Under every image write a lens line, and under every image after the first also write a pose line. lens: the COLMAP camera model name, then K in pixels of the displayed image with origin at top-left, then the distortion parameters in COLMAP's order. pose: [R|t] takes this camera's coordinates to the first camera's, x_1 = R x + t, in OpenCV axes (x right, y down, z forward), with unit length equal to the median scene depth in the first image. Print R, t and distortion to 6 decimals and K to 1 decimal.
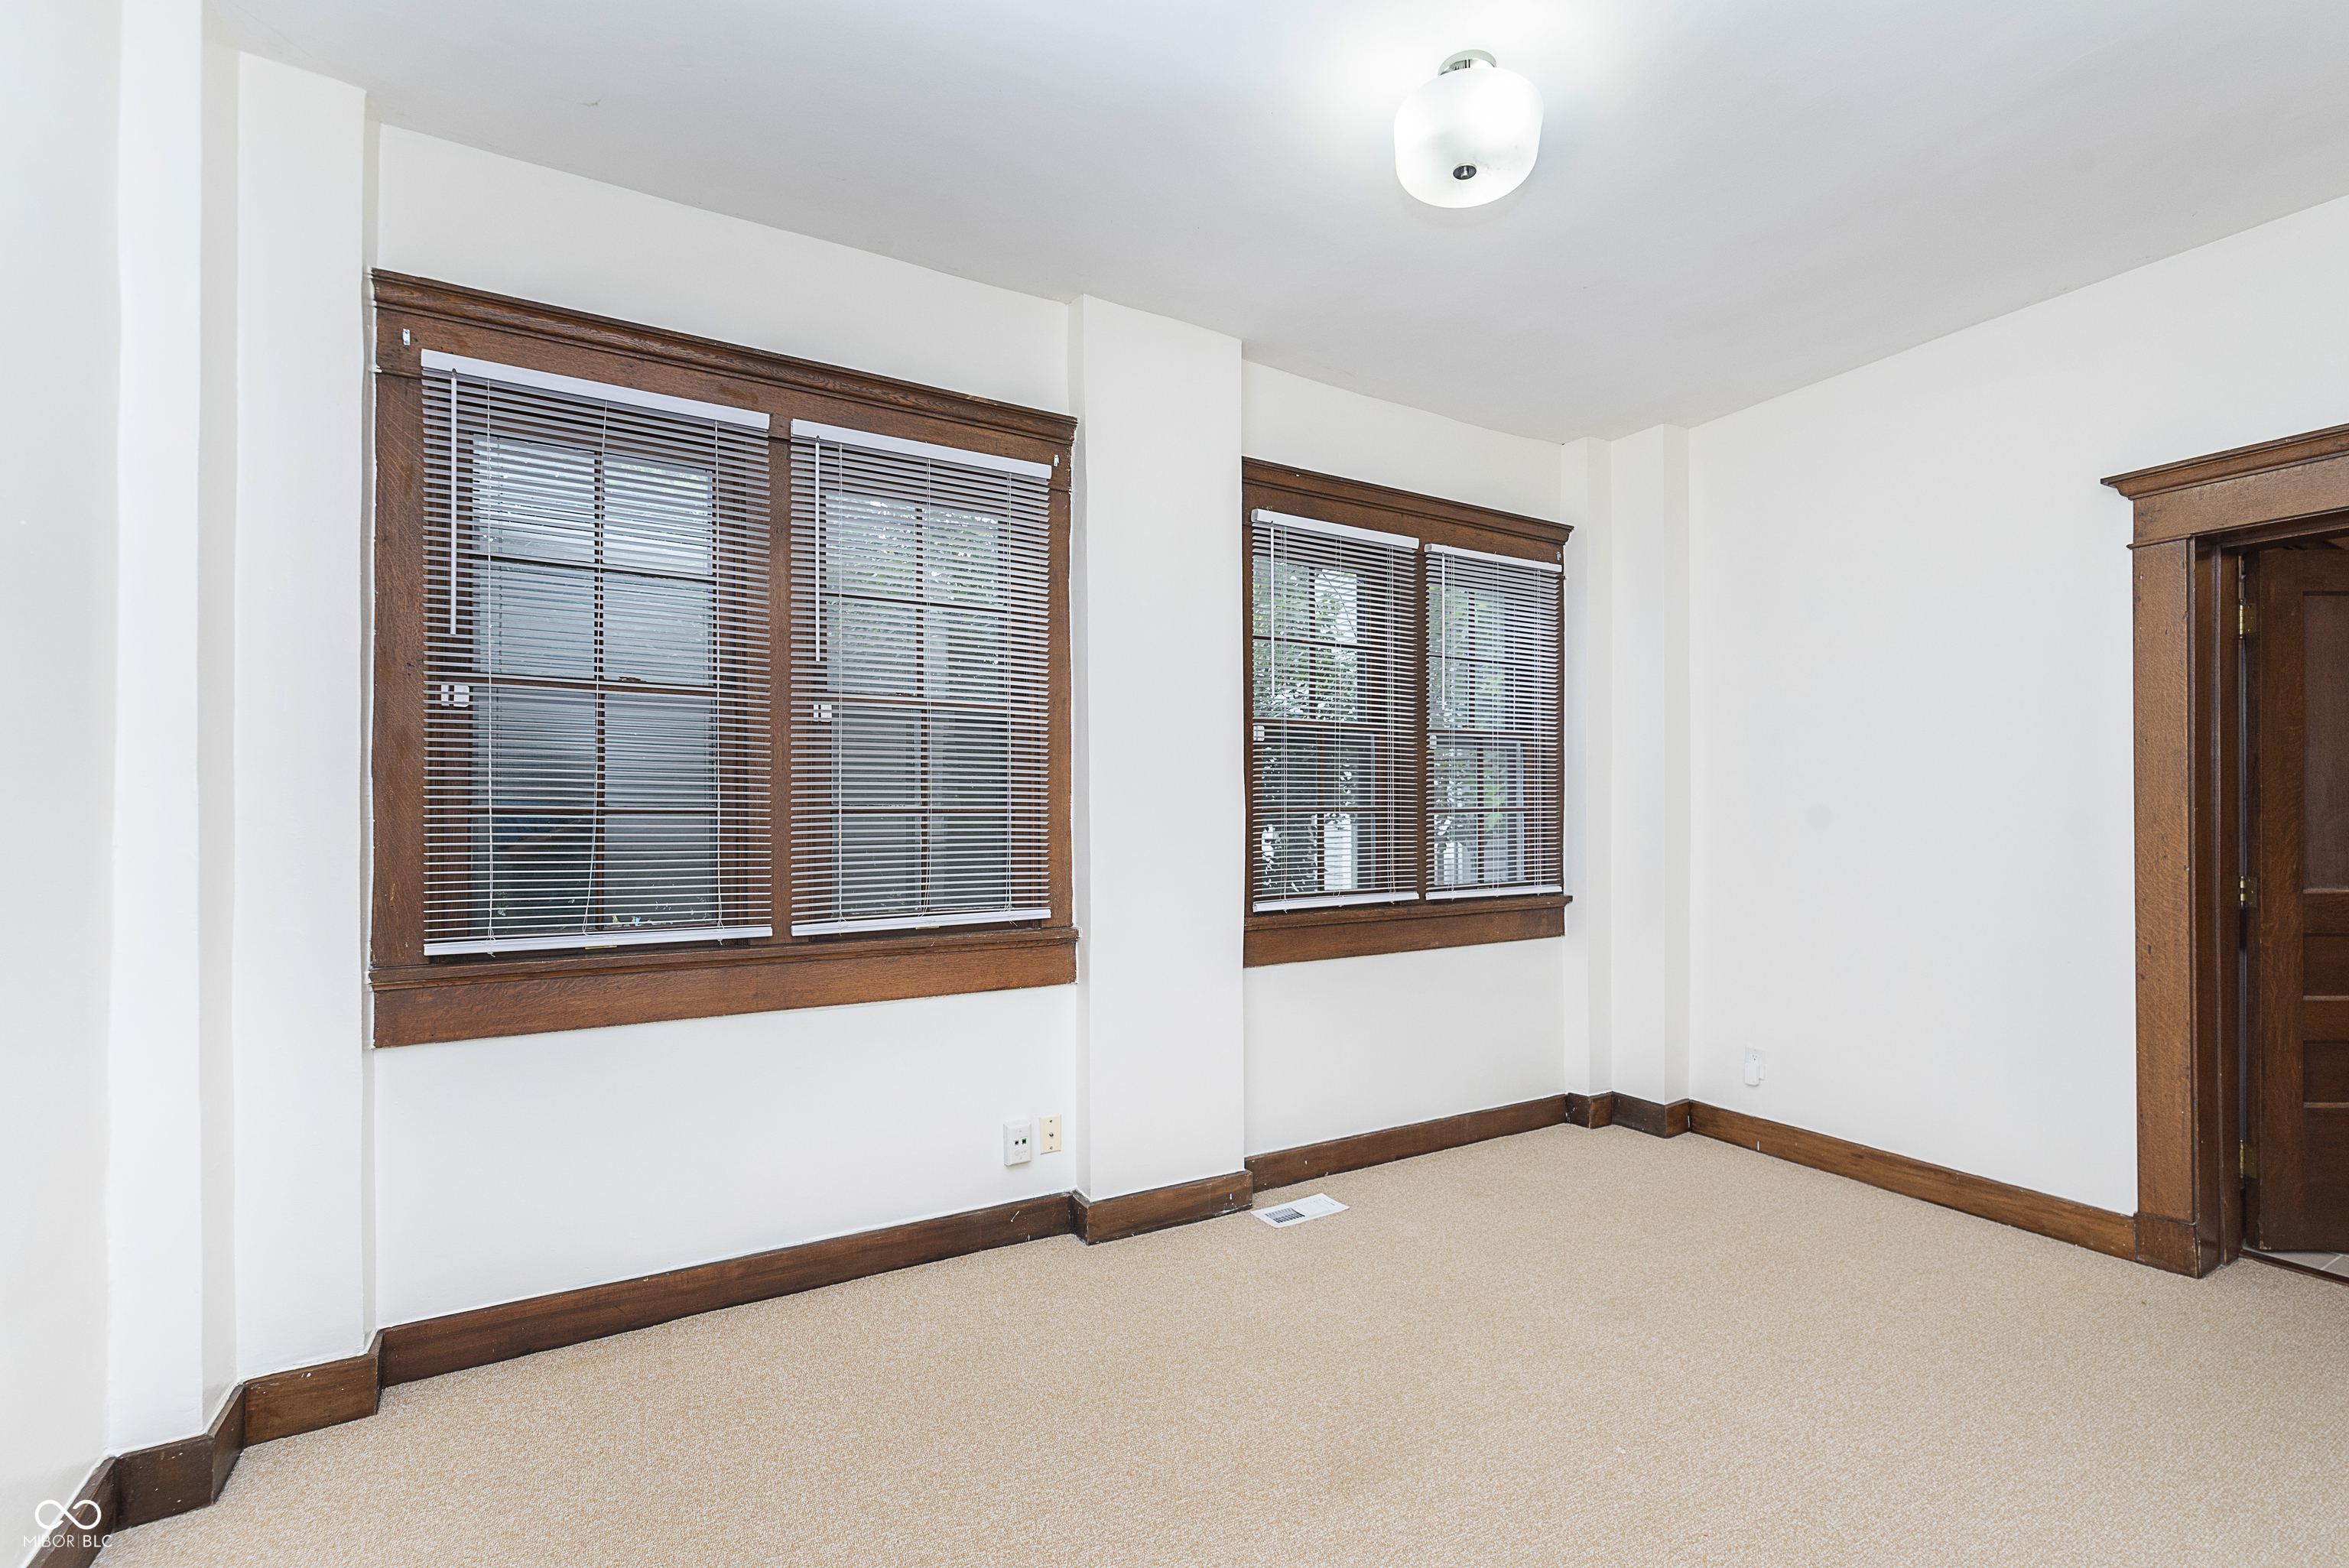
lens RADIAL K [[1028.0, 0, 1180.4], [0, 1028.0, 820.7], [0, 0, 1]] dist [0.000009, 0.000254]
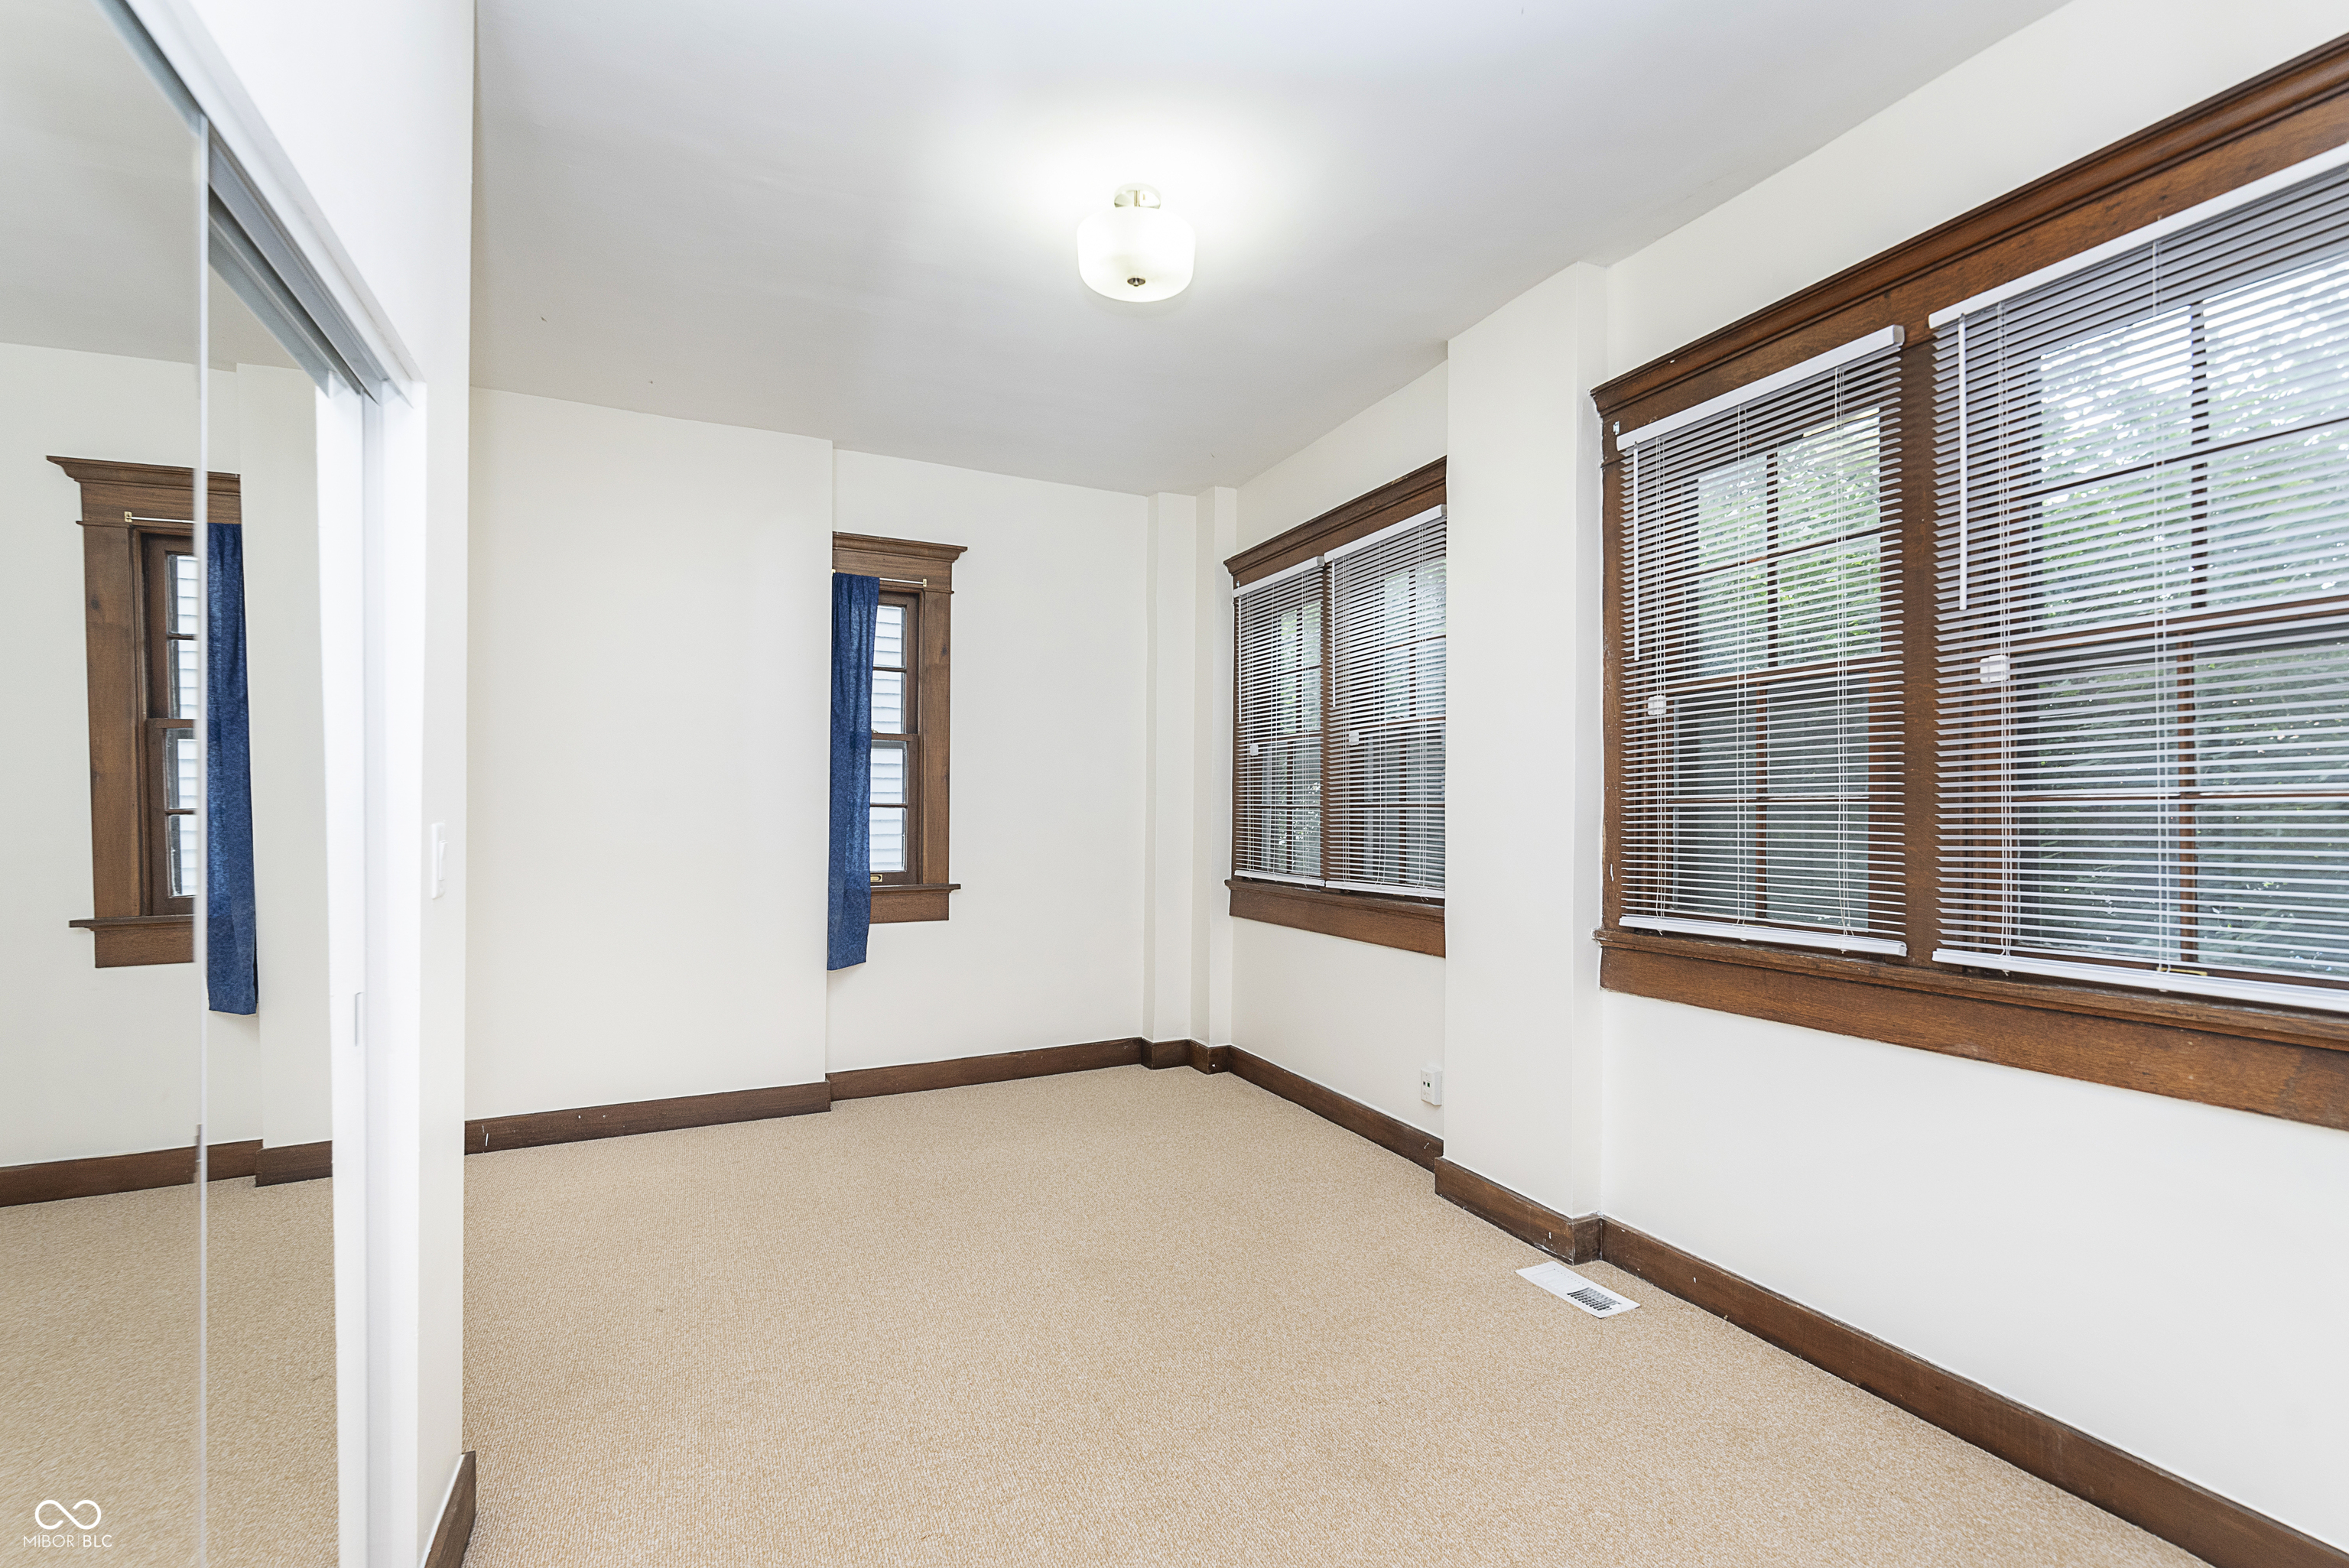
lens RADIAL K [[1028.0, 0, 1180.4], [0, 1028.0, 820.7], [0, 0, 1]] dist [0.000009, 0.000254]
pose [[-0.105292, -0.001717, -0.994440, 1.045075], [-0.023753, 0.999718, 0.000788, 0.014571], [0.994158, 0.023704, -0.105304, 0.831954]]
